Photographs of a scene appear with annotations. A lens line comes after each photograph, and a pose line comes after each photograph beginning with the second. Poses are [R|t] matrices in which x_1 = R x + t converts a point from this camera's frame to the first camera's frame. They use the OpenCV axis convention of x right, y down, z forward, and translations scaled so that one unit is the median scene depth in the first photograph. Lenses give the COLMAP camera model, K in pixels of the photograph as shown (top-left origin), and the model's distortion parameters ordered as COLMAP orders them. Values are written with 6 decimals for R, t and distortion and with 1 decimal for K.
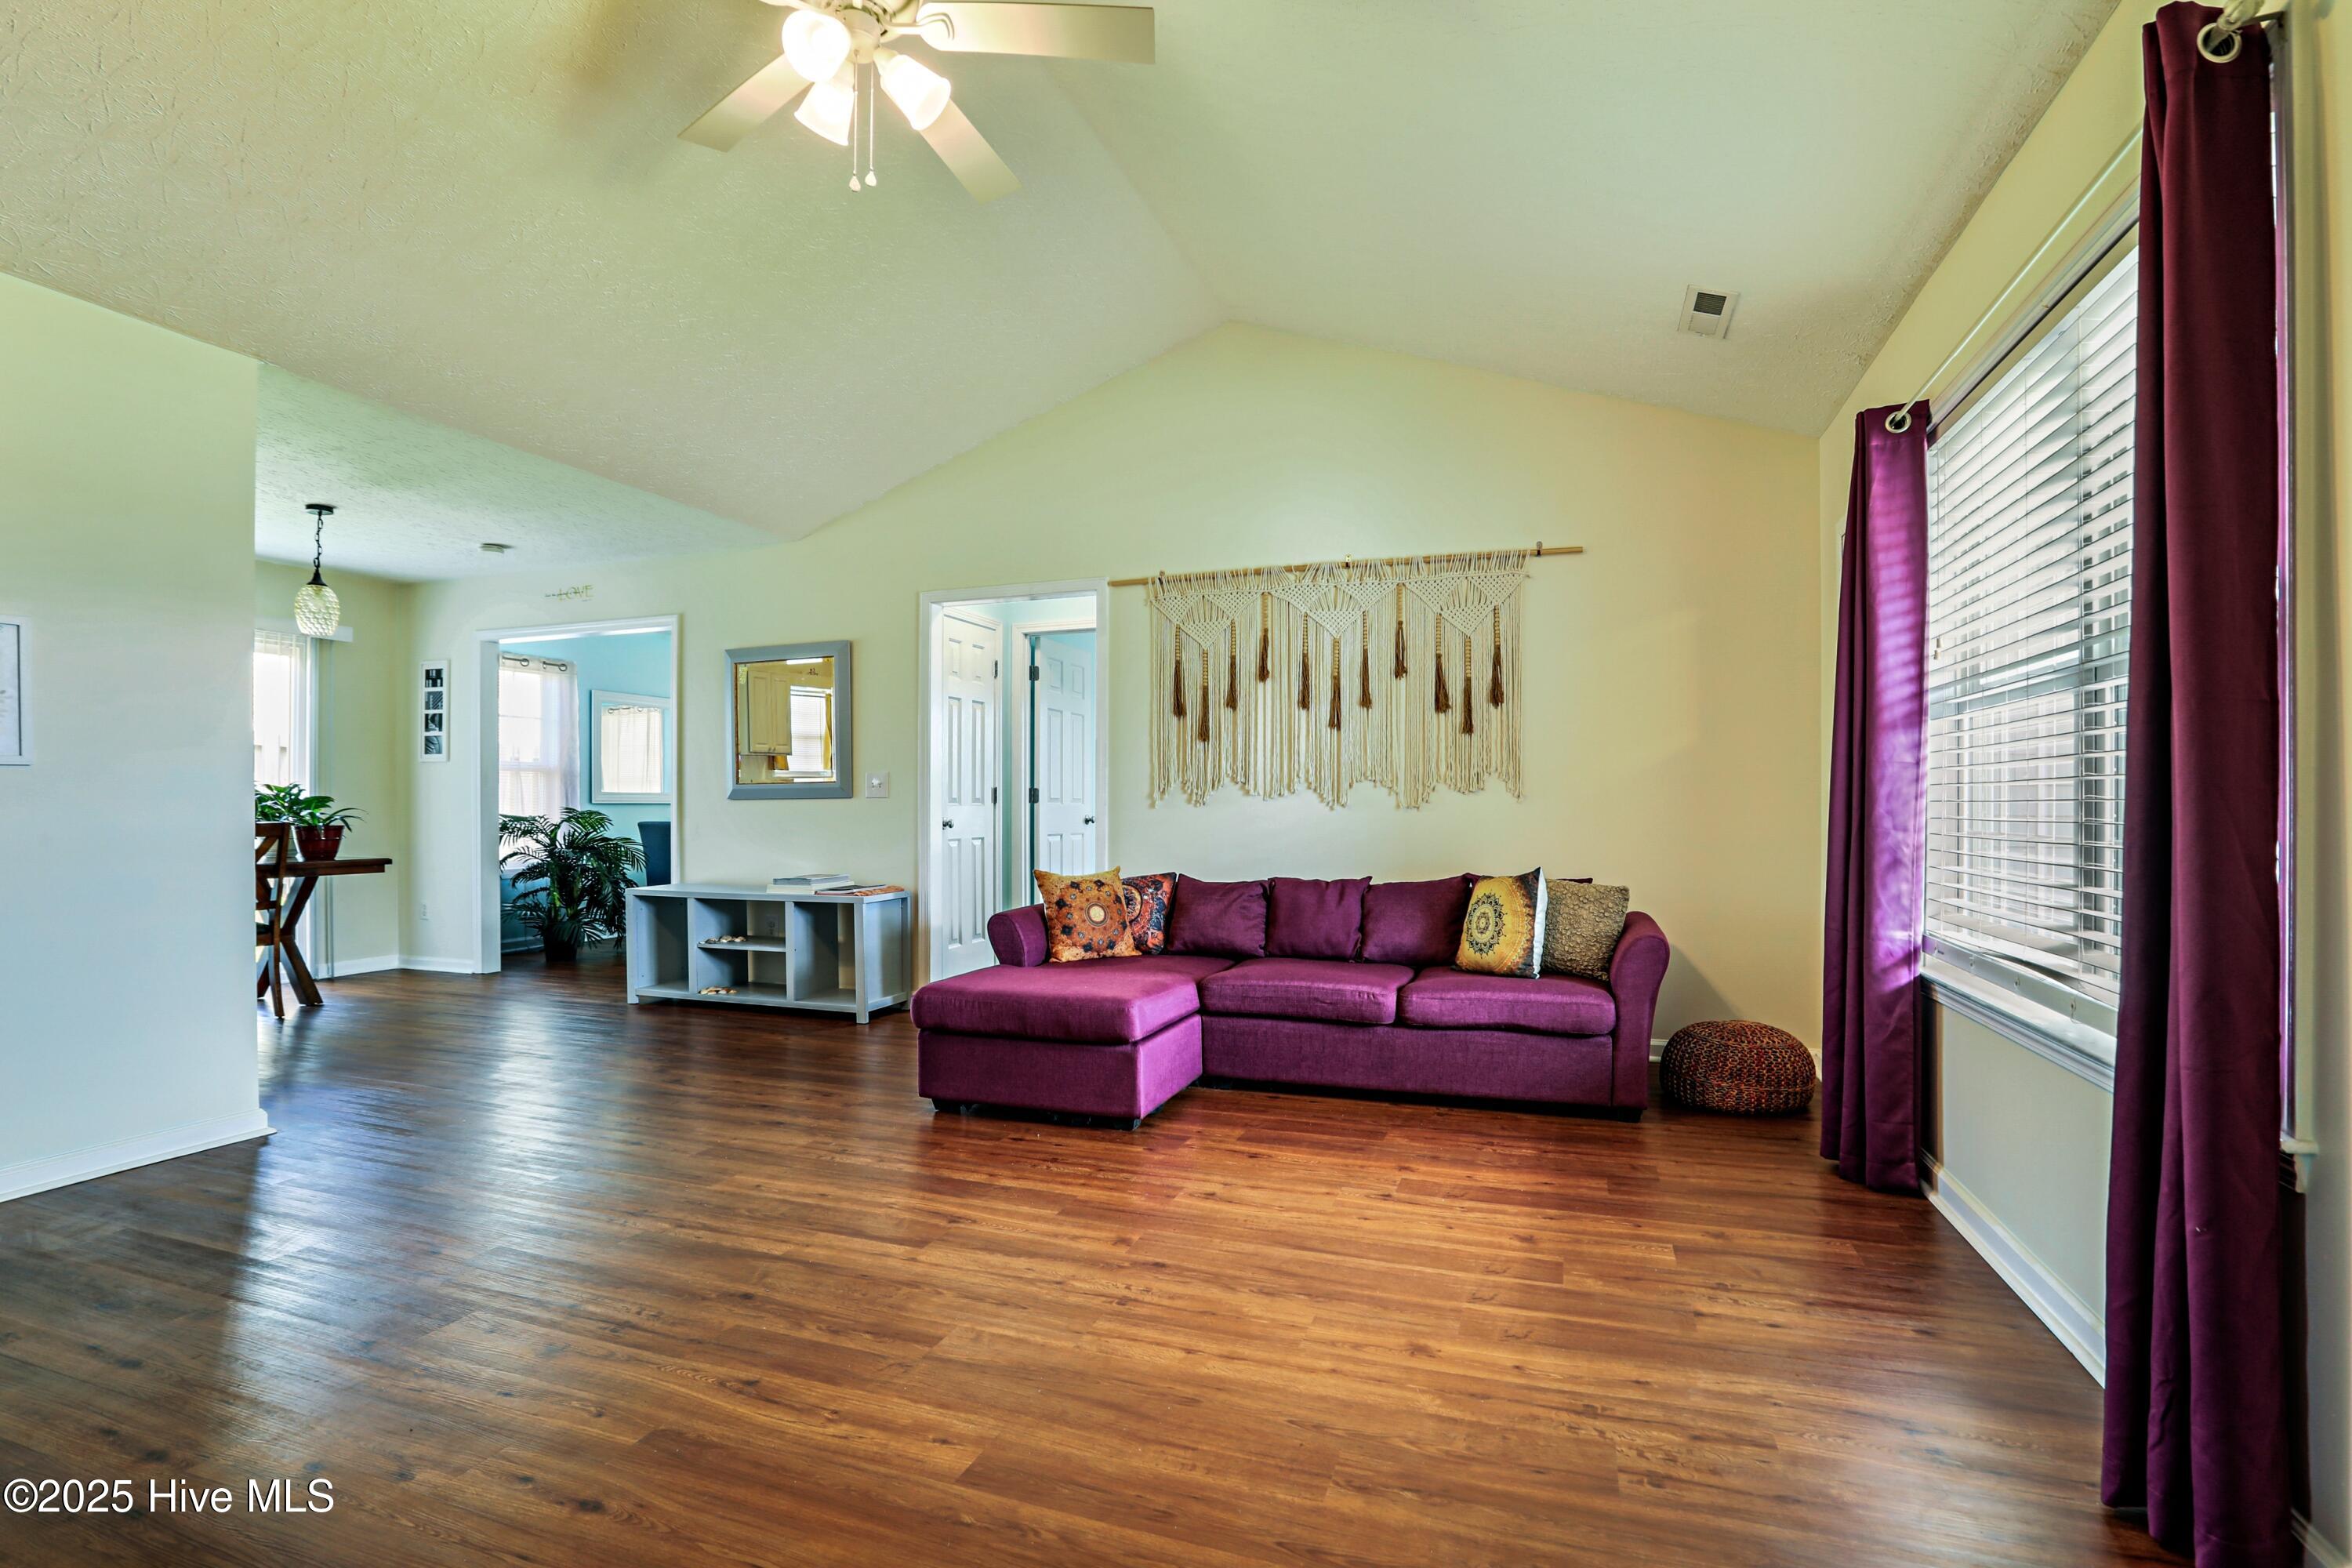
lens RADIAL K [[1084.3, 0, 1171.8], [0, 1084.3, 815.8], [0, 0, 1]] dist [-0.071581, 0.031818]
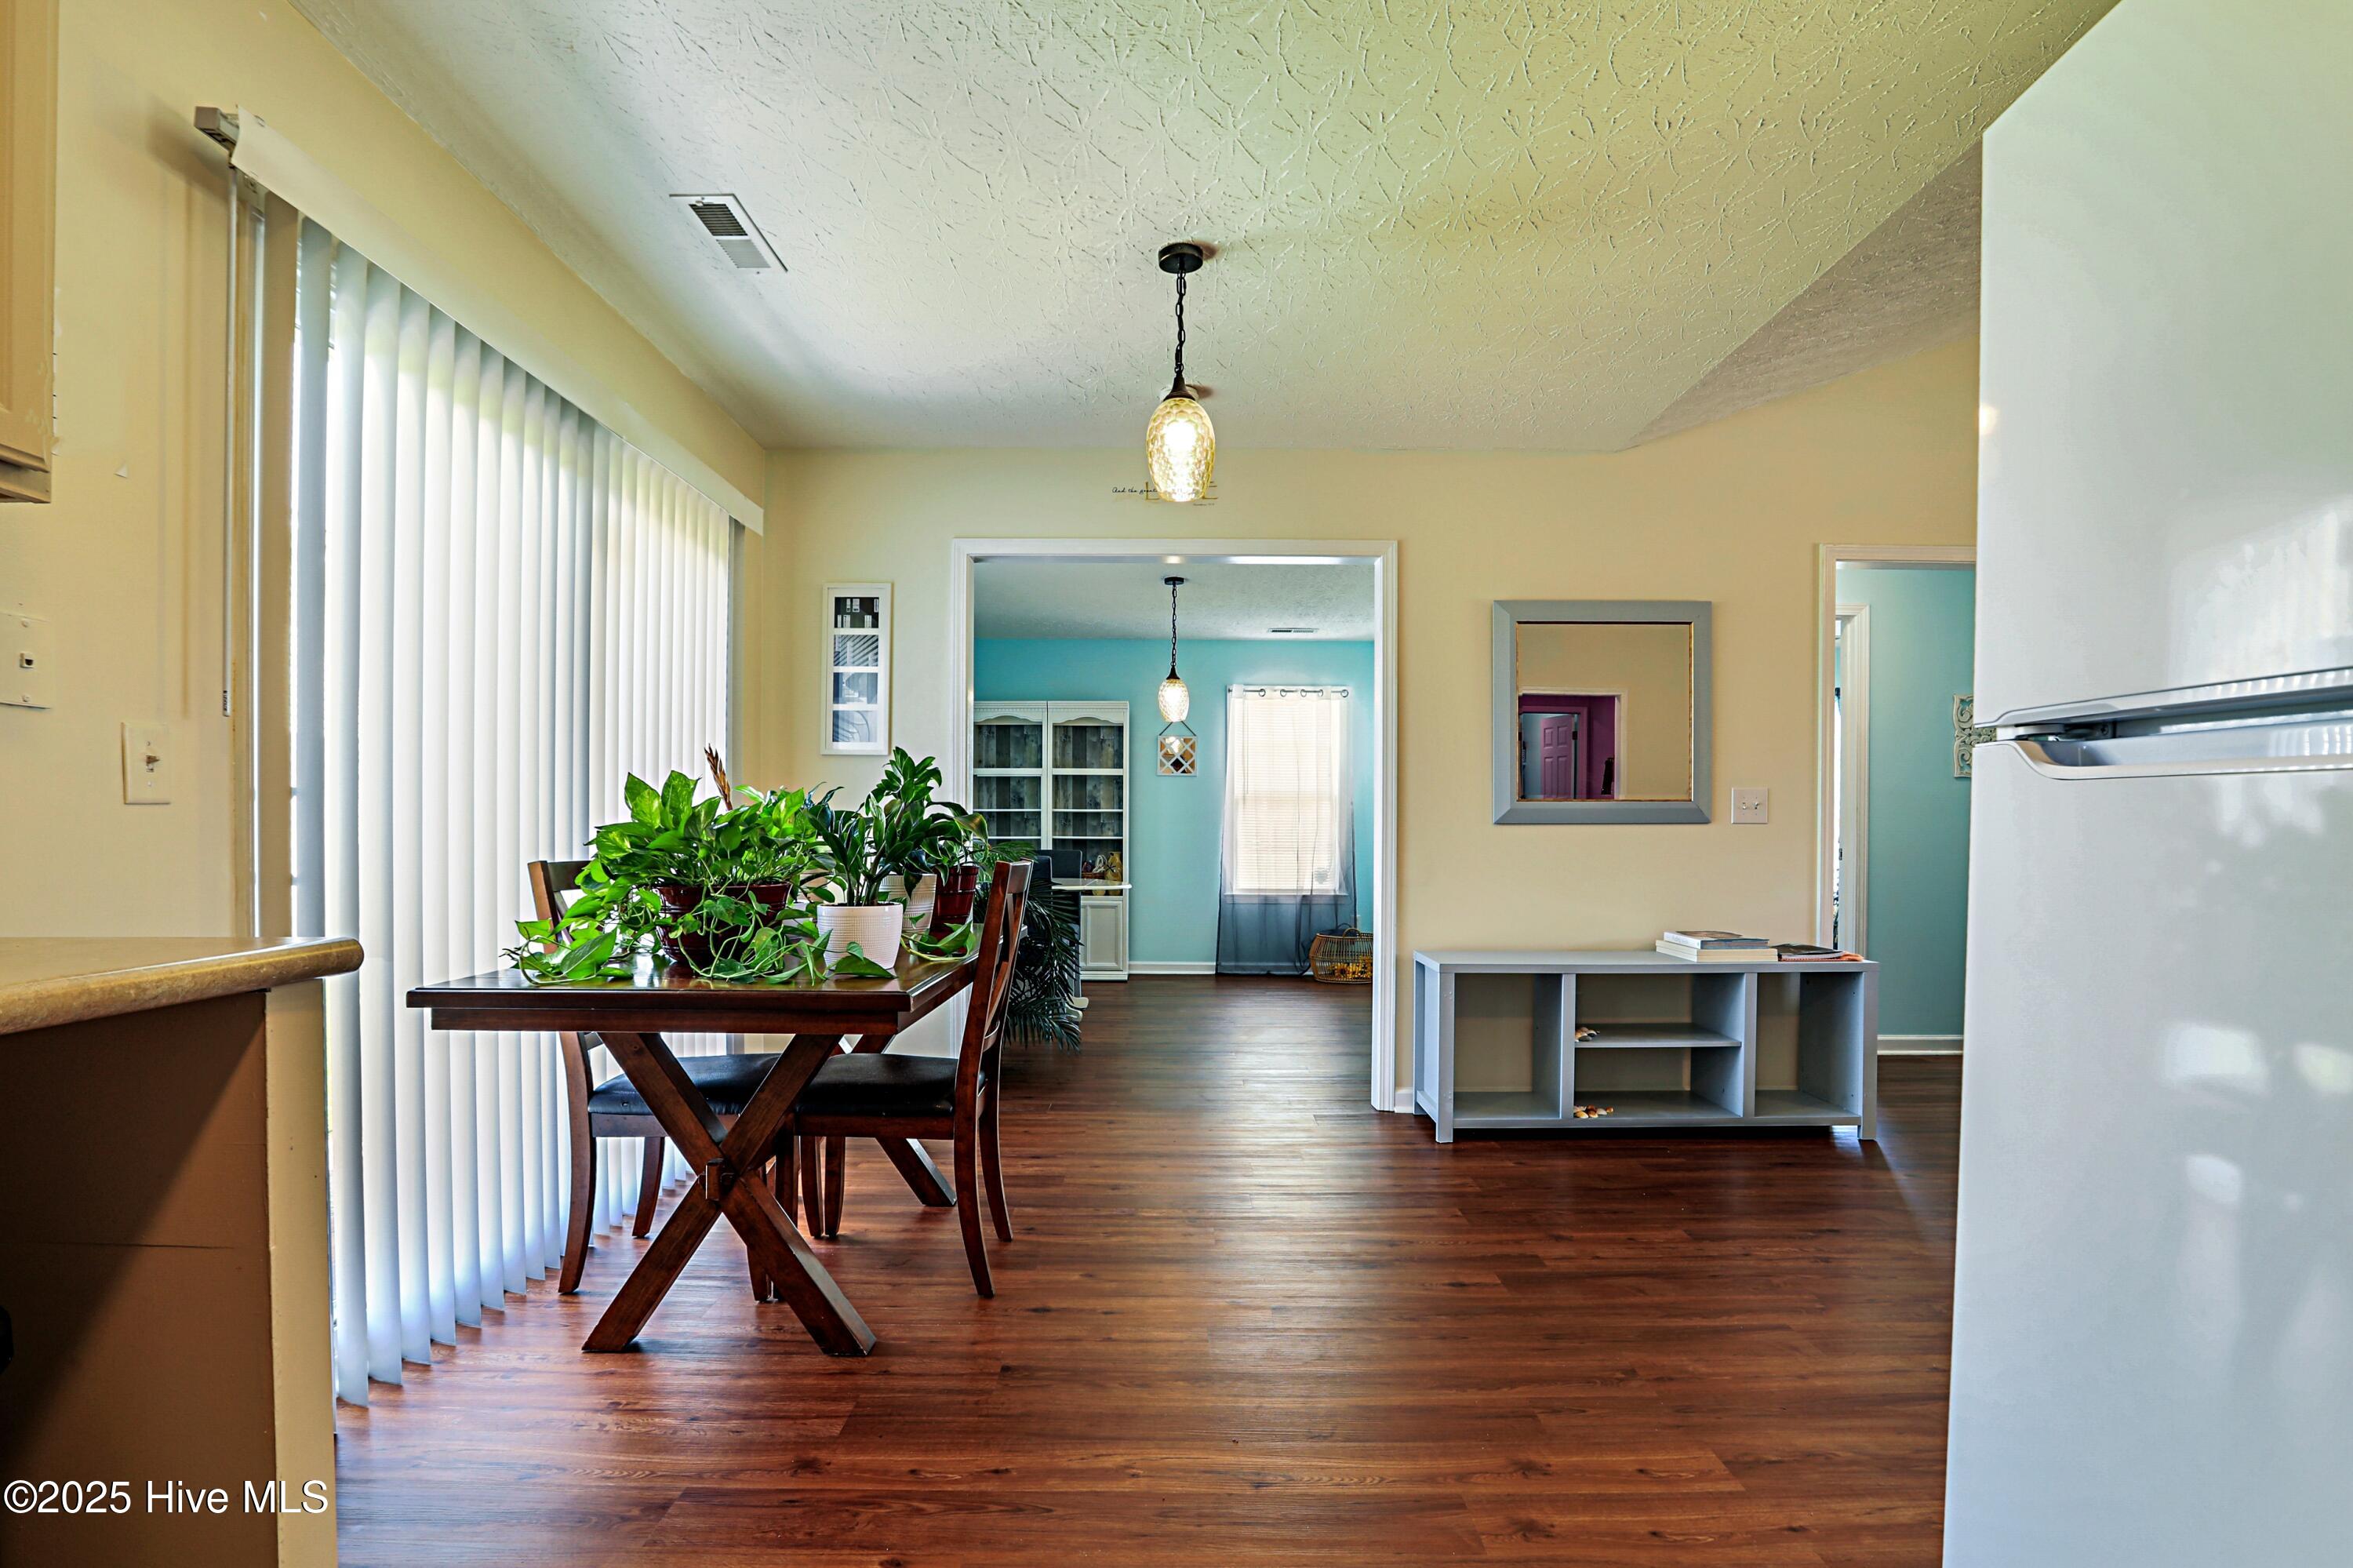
lens RADIAL K [[1084.8, 0, 1172.3], [0, 1084.8, 815.8], [0, 0, 1]] dist [-0.071581, 0.031818]
pose [[0.944310, 0.002879, 0.329045, -0.733708], [0.000540, 0.999947, -0.010299, -0.009947], [-0.329057, 0.009903, 0.944258, 0.375196]]
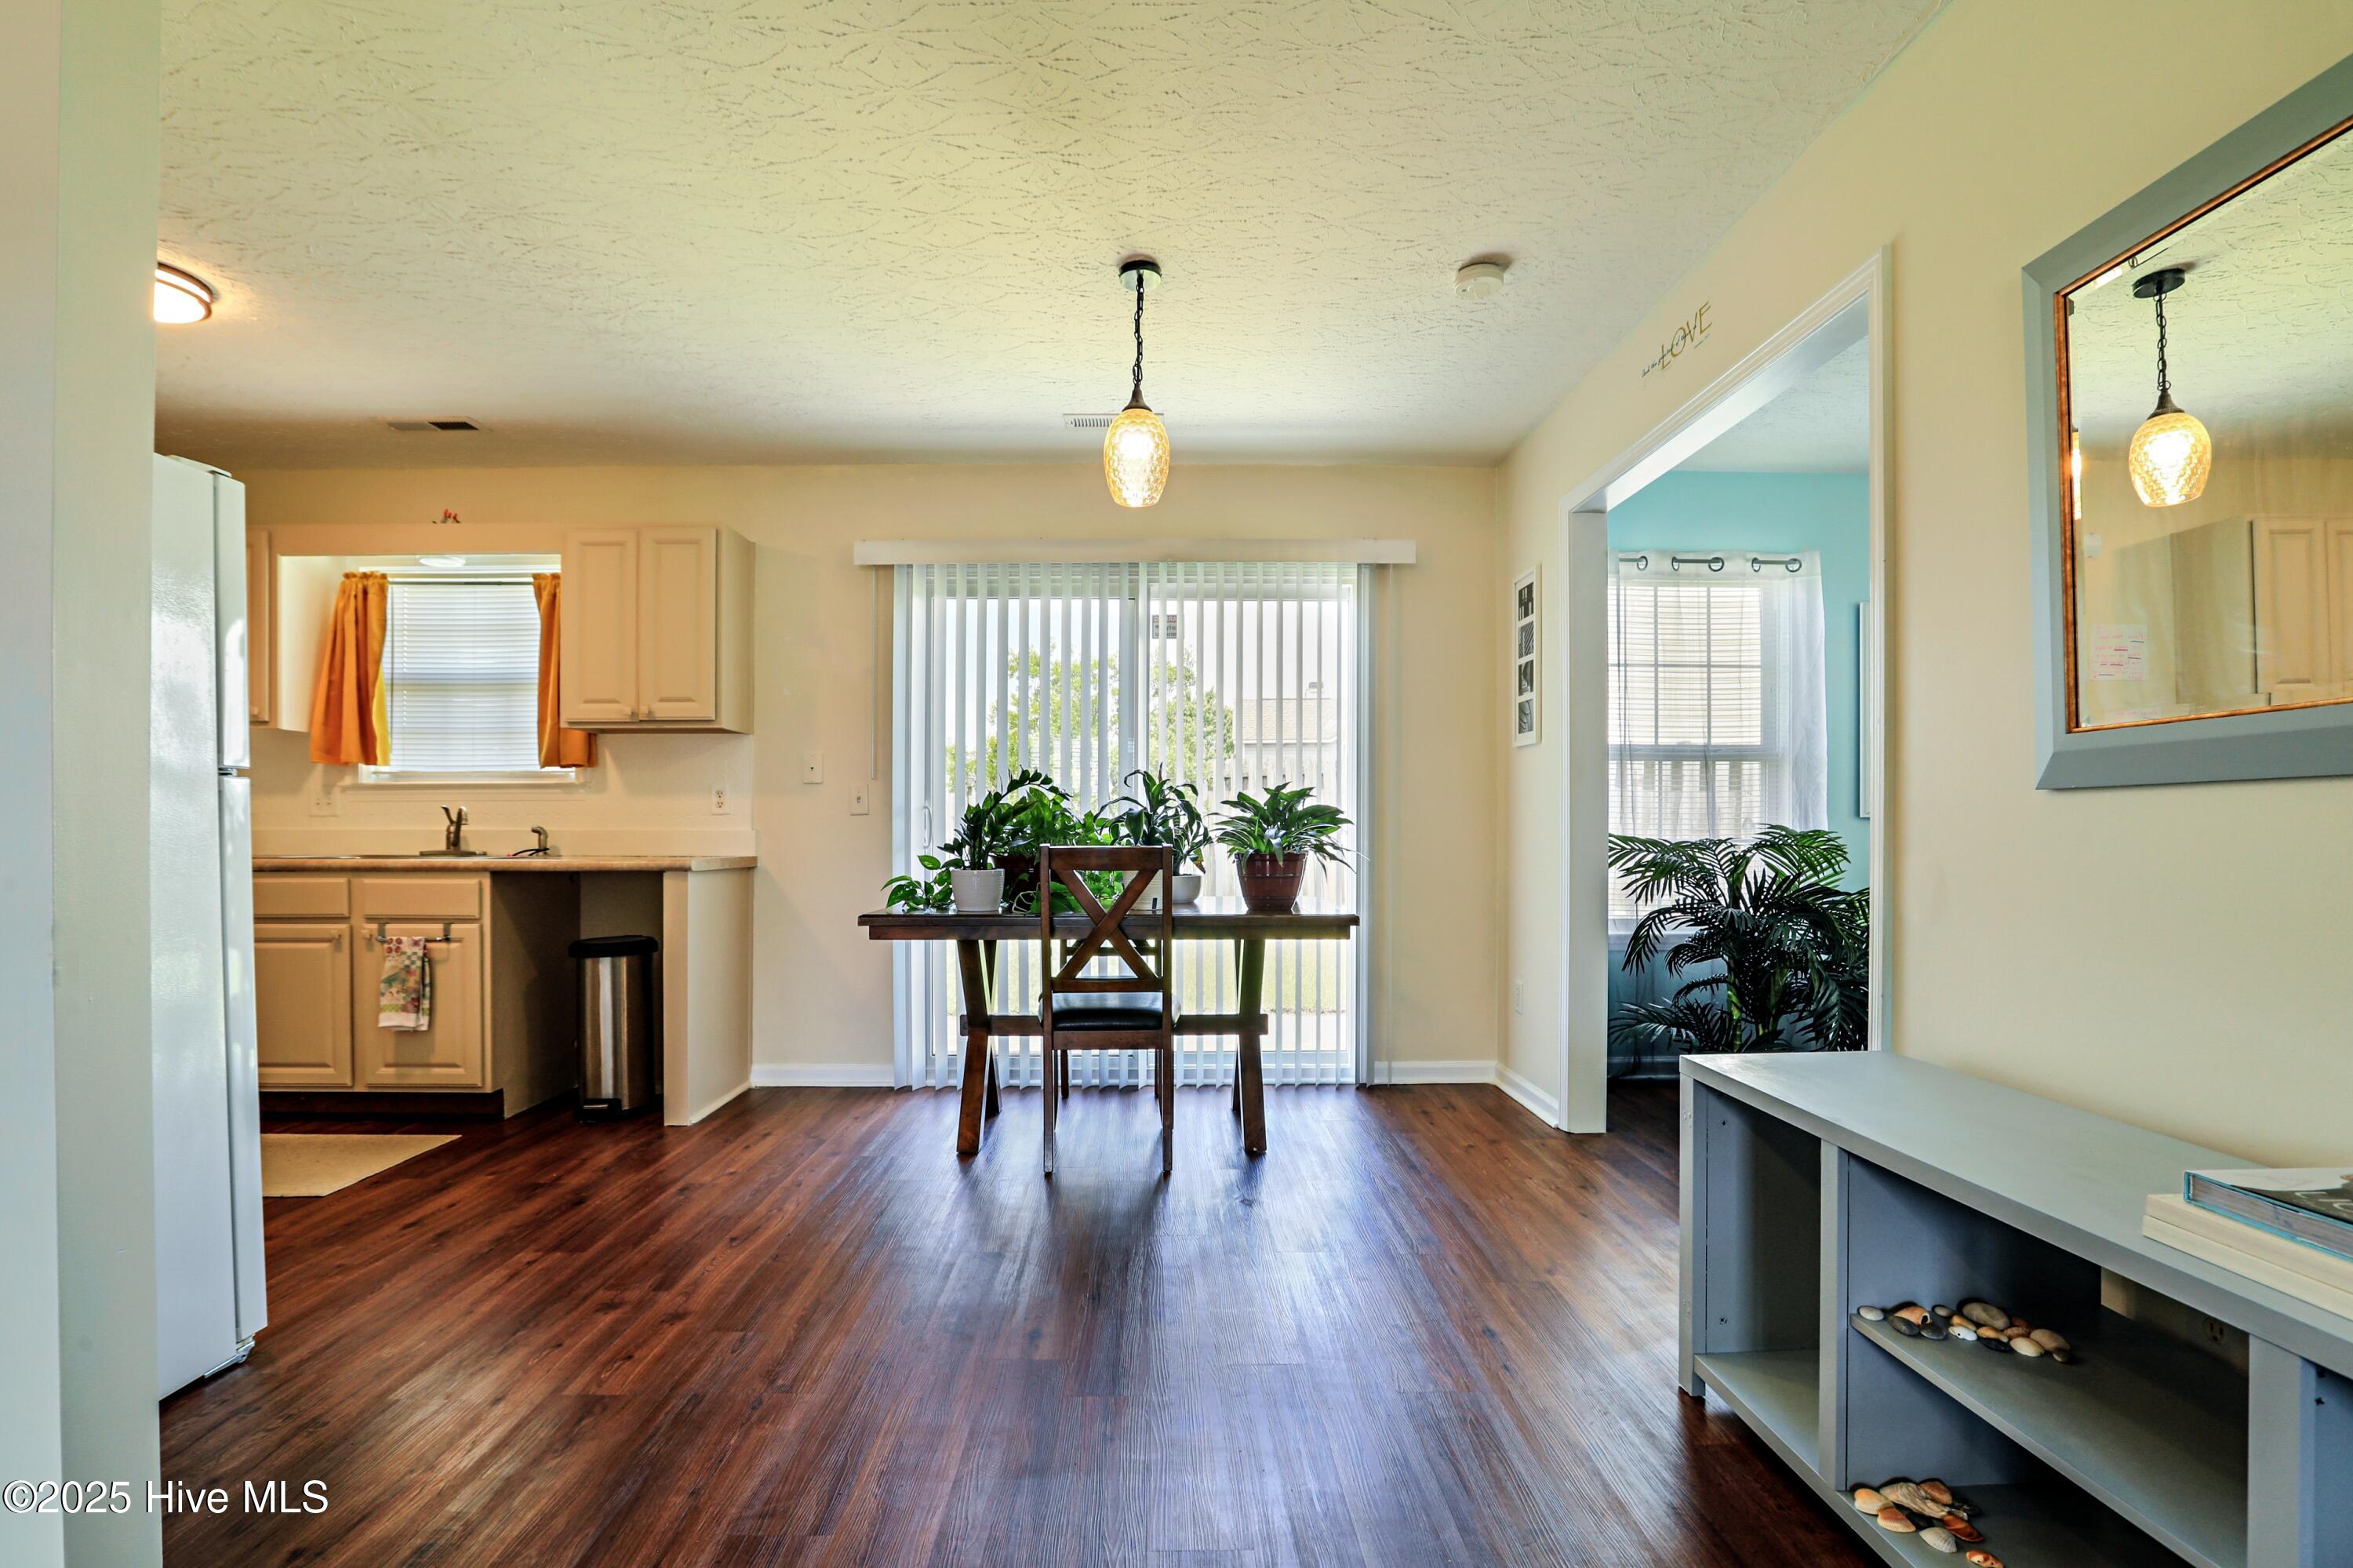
lens RADIAL K [[1116.4, 0, 1209.3], [0, 1116.4, 830.3], [0, 0, 1]] dist [0.001526, 0.000857]
pose [[0.393720, 0.002350, -0.919227, -0.202360], [-0.007870, 0.999969, -0.000815, -0.002611], [0.919197, 0.007555, 0.393727, 0.599760]]
